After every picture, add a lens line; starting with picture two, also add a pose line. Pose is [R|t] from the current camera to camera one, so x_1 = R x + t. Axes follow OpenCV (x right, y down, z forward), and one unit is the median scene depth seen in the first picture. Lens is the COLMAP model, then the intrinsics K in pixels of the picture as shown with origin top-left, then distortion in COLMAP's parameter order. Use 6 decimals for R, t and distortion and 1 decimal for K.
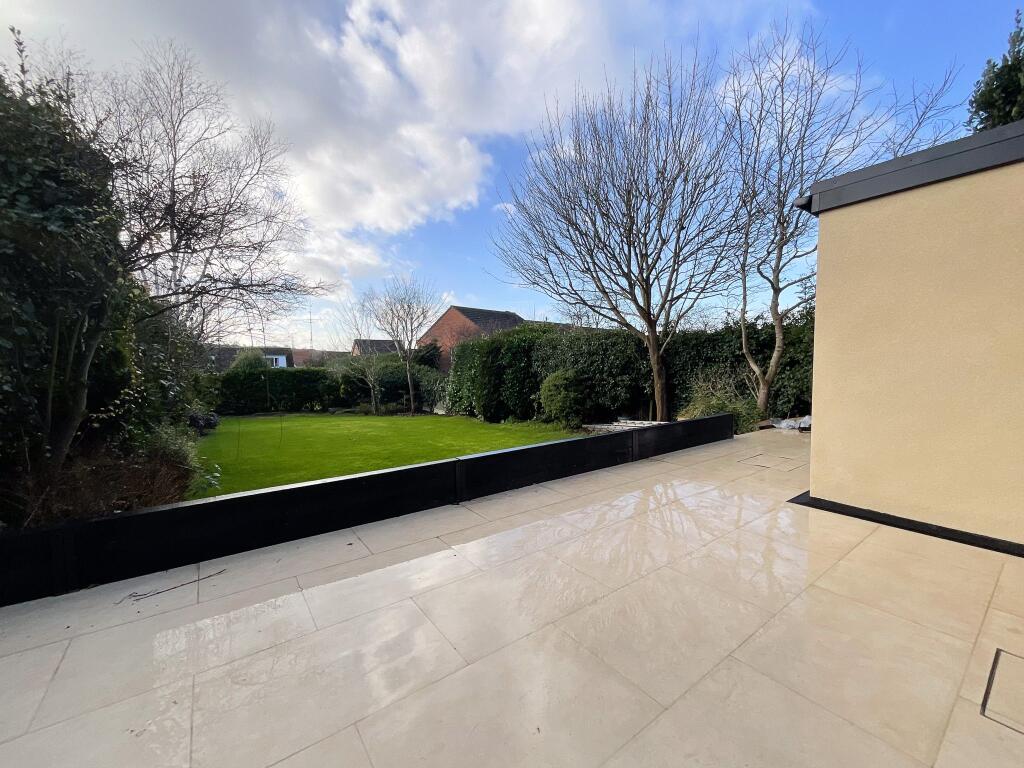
lens RADIAL K [[420.9, 0, 476.6], [0, 420.9, 389.9], [0, 0, 1]] dist [-0.010839, 0.000696]
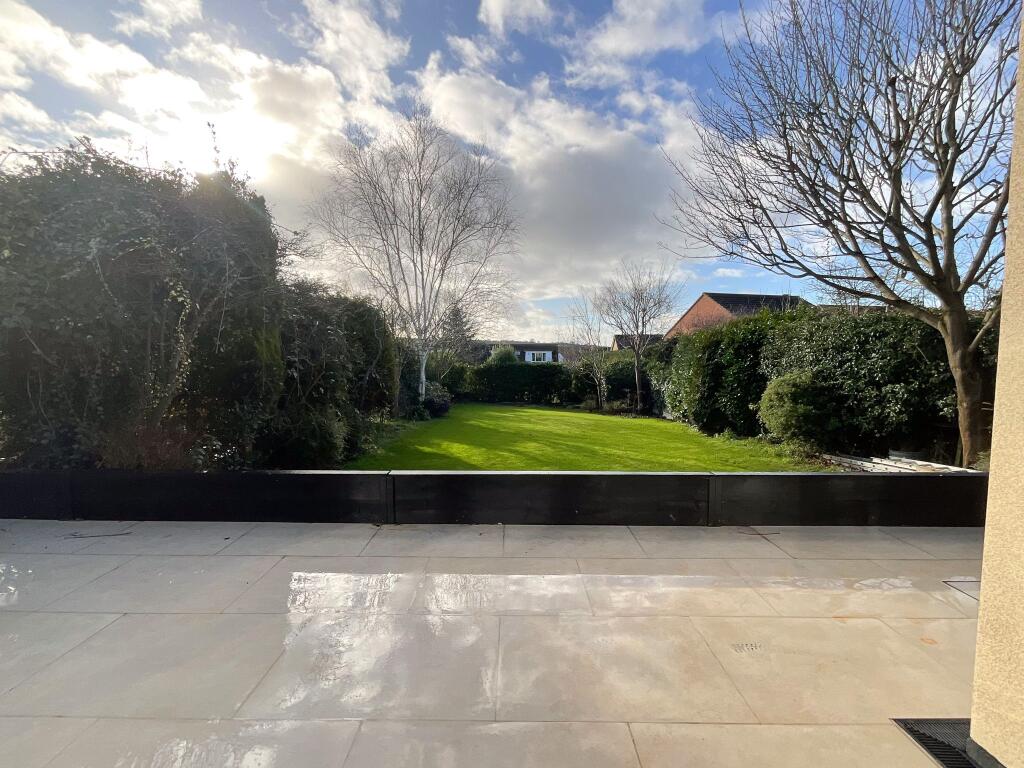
lens RADIAL K [[420.9, 0, 512.2], [0, 420.9, 383.8], [0, 0, 1]] dist [-0.010839, 0.000696]
pose [[0.813329, 0.047981, -0.579822, 0.208351], [-0.049818, 0.998677, 0.012761, -0.012406], [0.579668, 0.018507, 0.814643, 0.146438]]
